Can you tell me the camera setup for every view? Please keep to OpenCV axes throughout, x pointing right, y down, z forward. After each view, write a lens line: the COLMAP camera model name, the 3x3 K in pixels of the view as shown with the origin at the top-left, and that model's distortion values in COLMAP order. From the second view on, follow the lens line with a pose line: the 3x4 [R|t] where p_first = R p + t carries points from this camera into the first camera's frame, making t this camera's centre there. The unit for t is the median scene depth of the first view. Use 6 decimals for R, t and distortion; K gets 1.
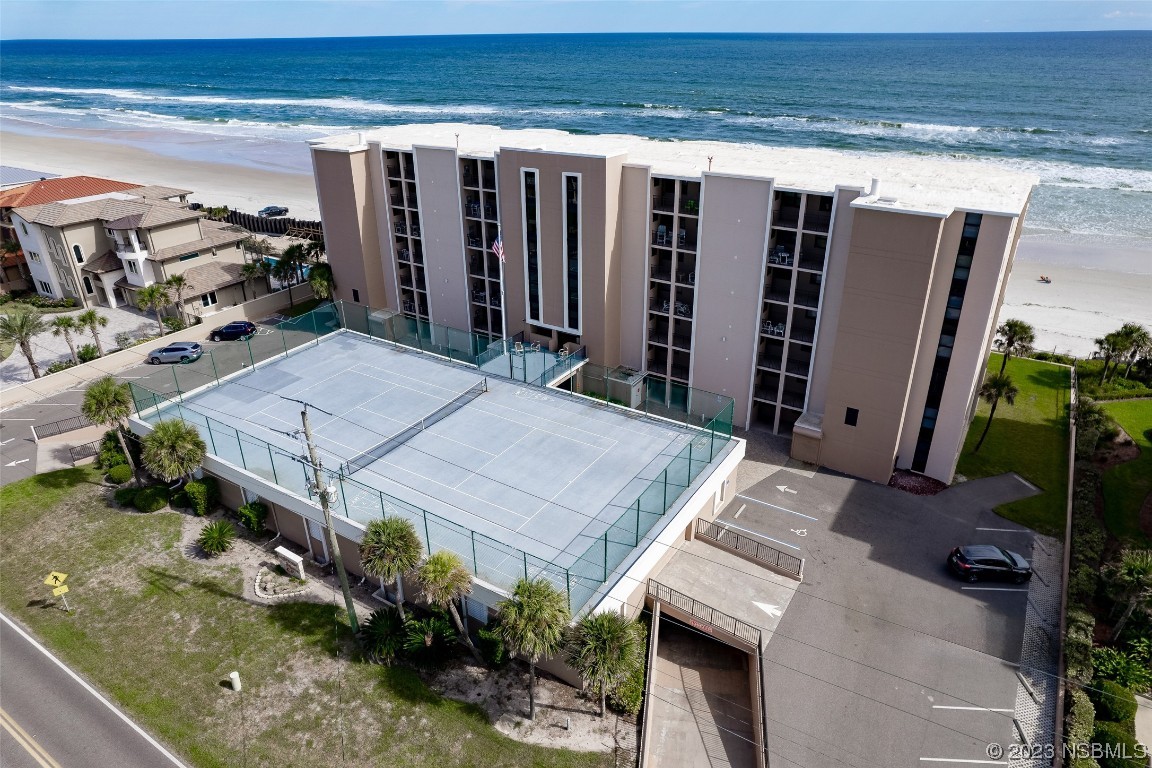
lens RADIAL K [[736.0, 0, 577.9], [0, 736.0, 386.8], [0, 0, 1]] dist [-0.045953, 0.028895]
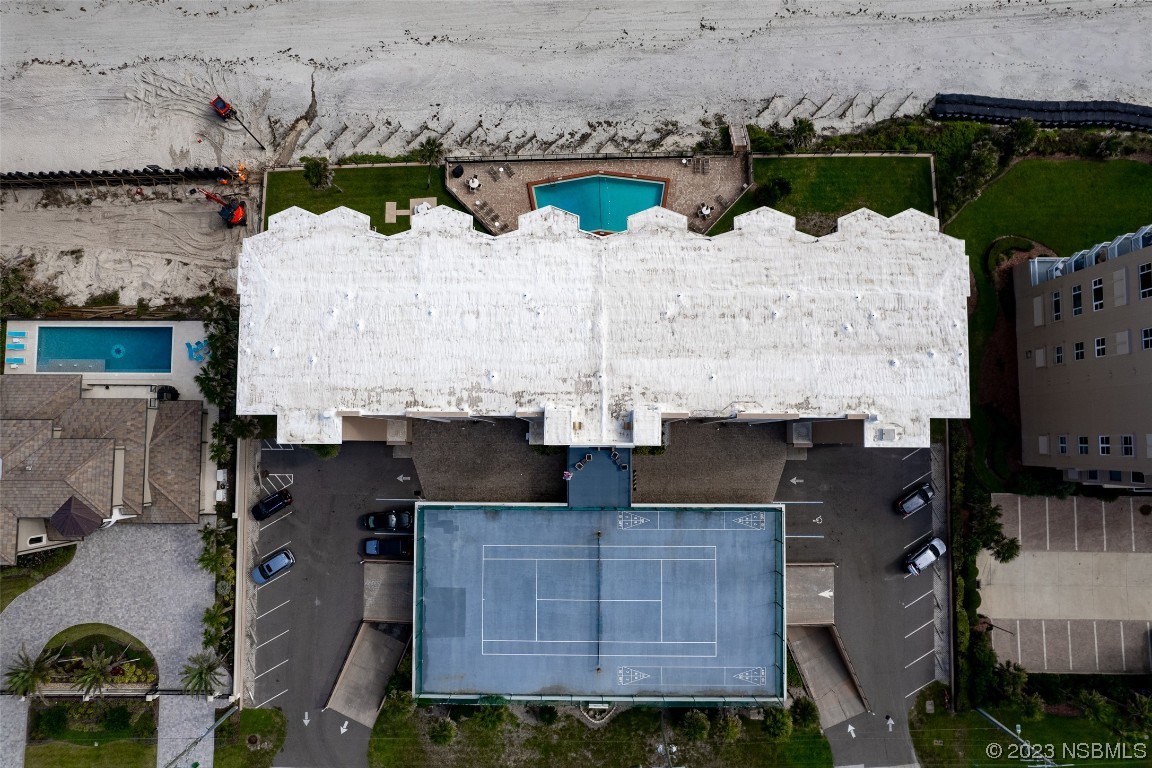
lens RADIAL K [[736.0, 0, 581.2], [0, 736.0, 386.9], [0, 0, 1]] dist [-0.045953, 0.028895]
pose [[0.844443, -0.534566, 0.033992, -0.053802], [0.237766, 0.430947, 0.870490, -1.360848], [-0.479983, -0.726996, 0.491012, 0.552664]]
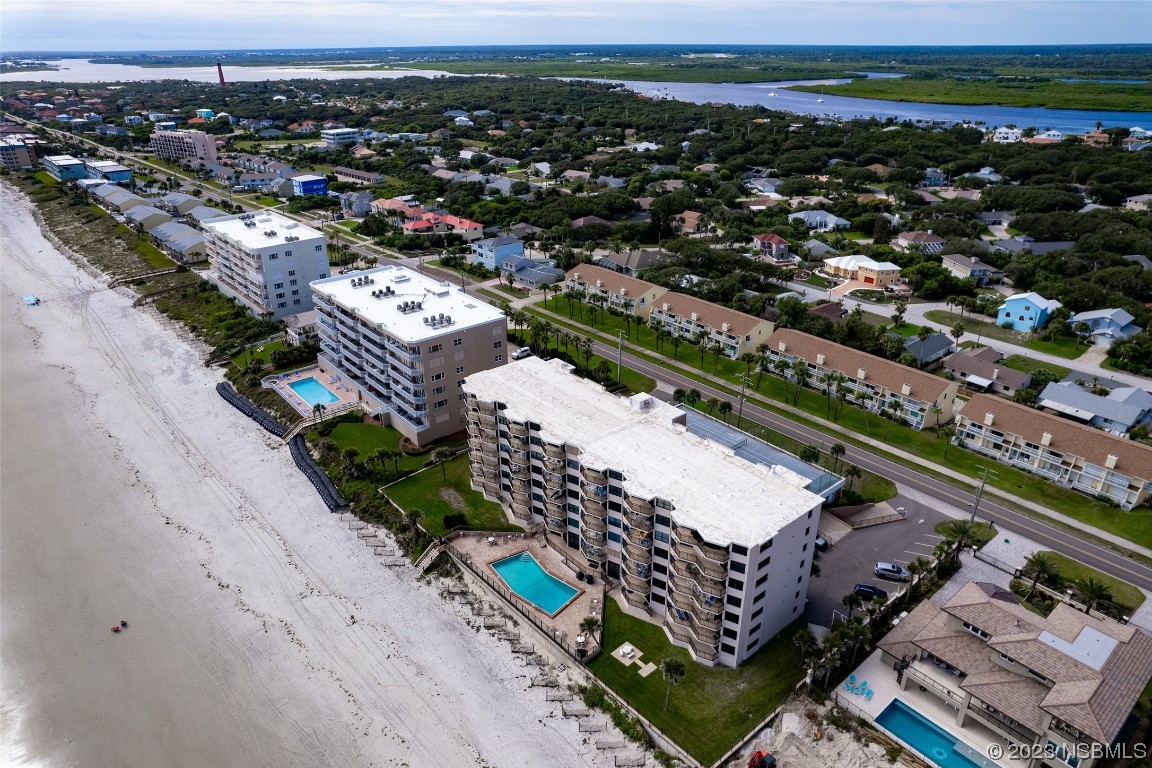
lens RADIAL K [[736.0, 0, 583.3], [0, 736.0, 384.7], [0, 0, 1]] dist [-0.045953, 0.028895]
pose [[-0.956222, -0.115973, 0.268680, -0.390397], [0.136426, 0.635586, 0.759880, -2.059508], [-0.258895, 0.763270, -0.591940, 2.344916]]
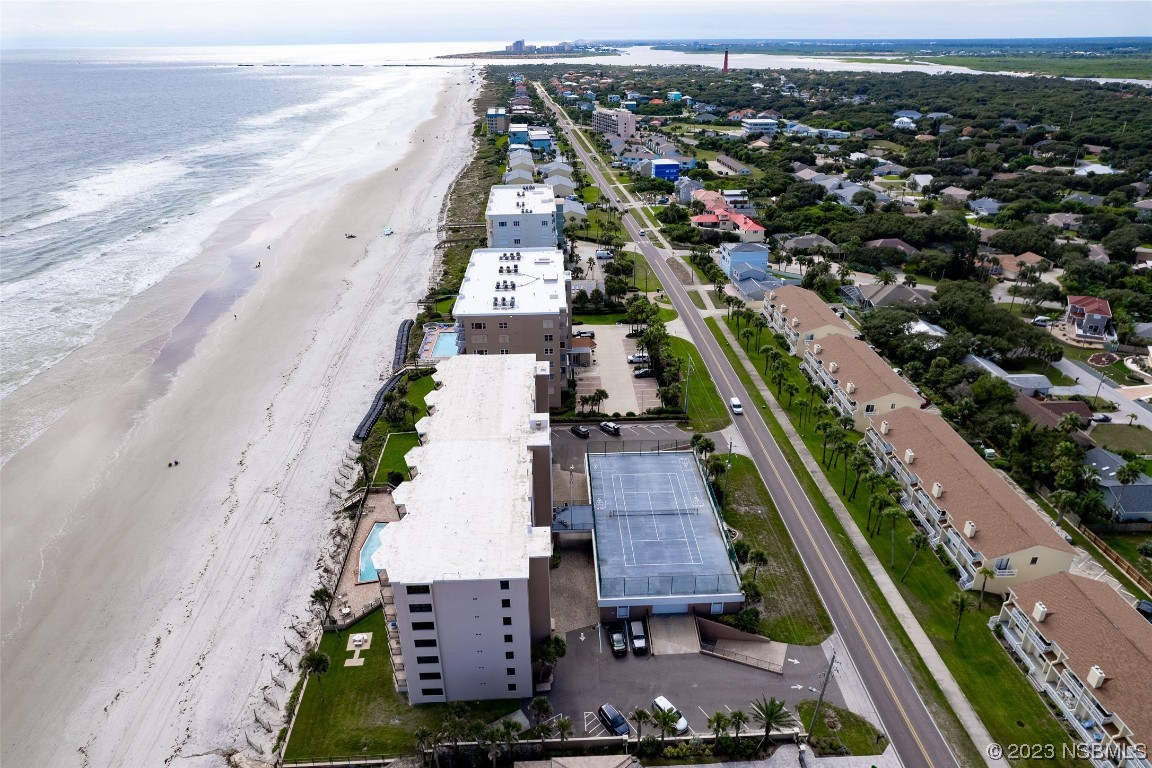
lens RADIAL K [[736.0, 0, 582.9], [0, 736.0, 391.3], [0, 0, 1]] dist [-0.045953, 0.028895]
pose [[-0.576886, -0.350359, 0.737870, -1.551127], [0.366029, 0.696683, 0.616973, -1.616452], [-0.730223, 0.626004, -0.273665, 1.448800]]
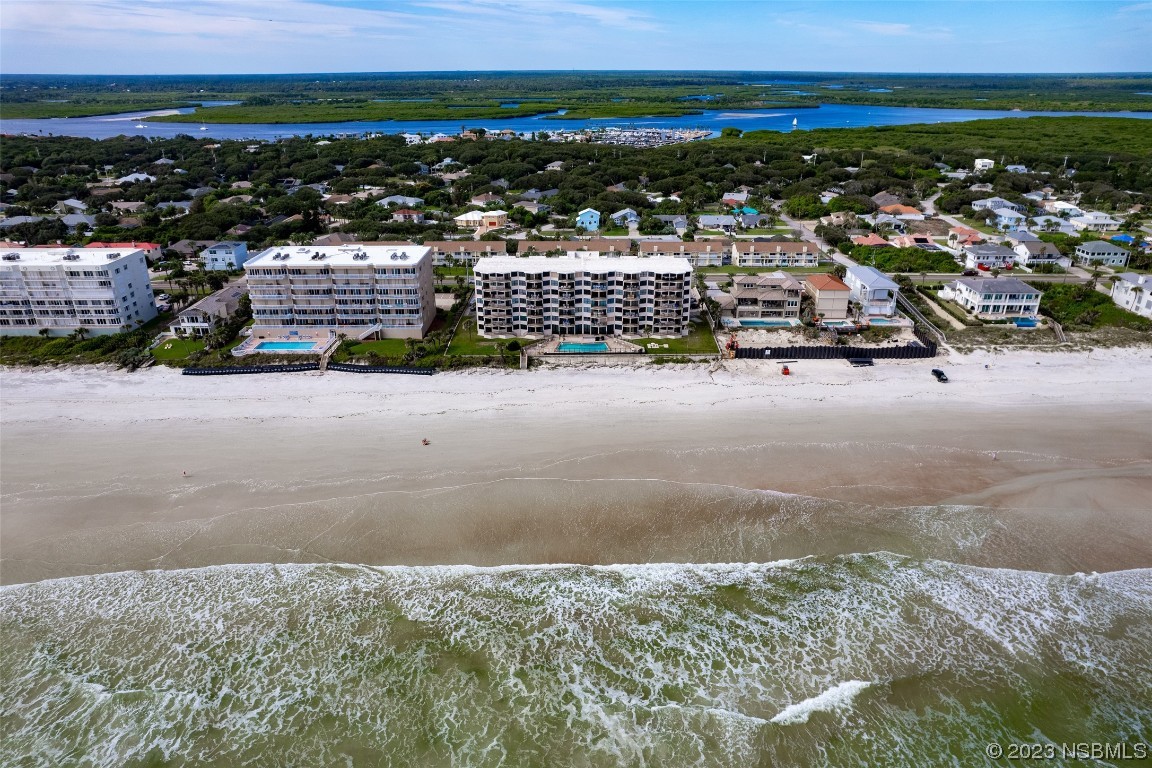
lens RADIAL K [[736.0, 0, 578.3], [0, 736.0, 384.6], [0, 0, 1]] dist [-0.045953, 0.028895]
pose [[-0.849557, 0.218414, -0.480155, 2.162397], [-0.223027, 0.676163, 0.702184, -2.762061], [0.478030, 0.703633, -0.525727, 3.756970]]
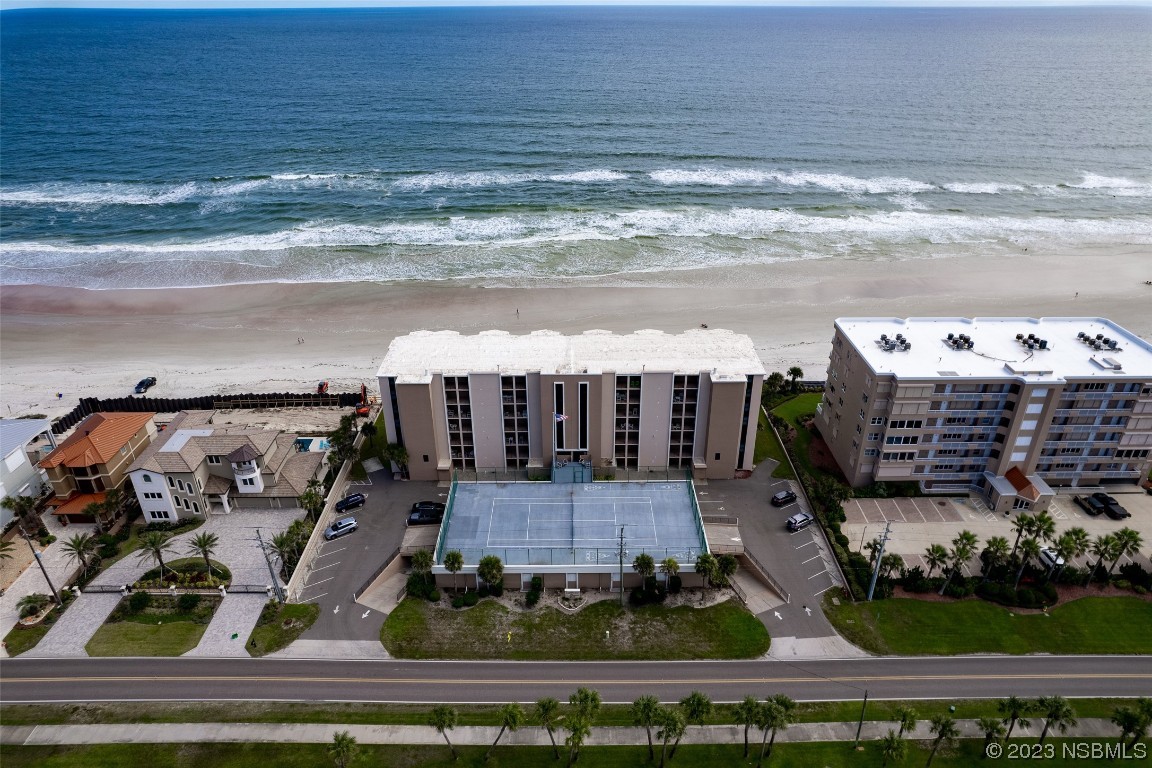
lens RADIAL K [[736.0, 0, 575.9], [0, 736.0, 387.0], [0, 0, 1]] dist [-0.045953, 0.028895]
pose [[0.839736, -0.253364, 0.480260, -1.068820], [0.237115, 0.966783, 0.095436, -0.494053], [-0.488487, 0.033735, 0.871919, -0.856822]]
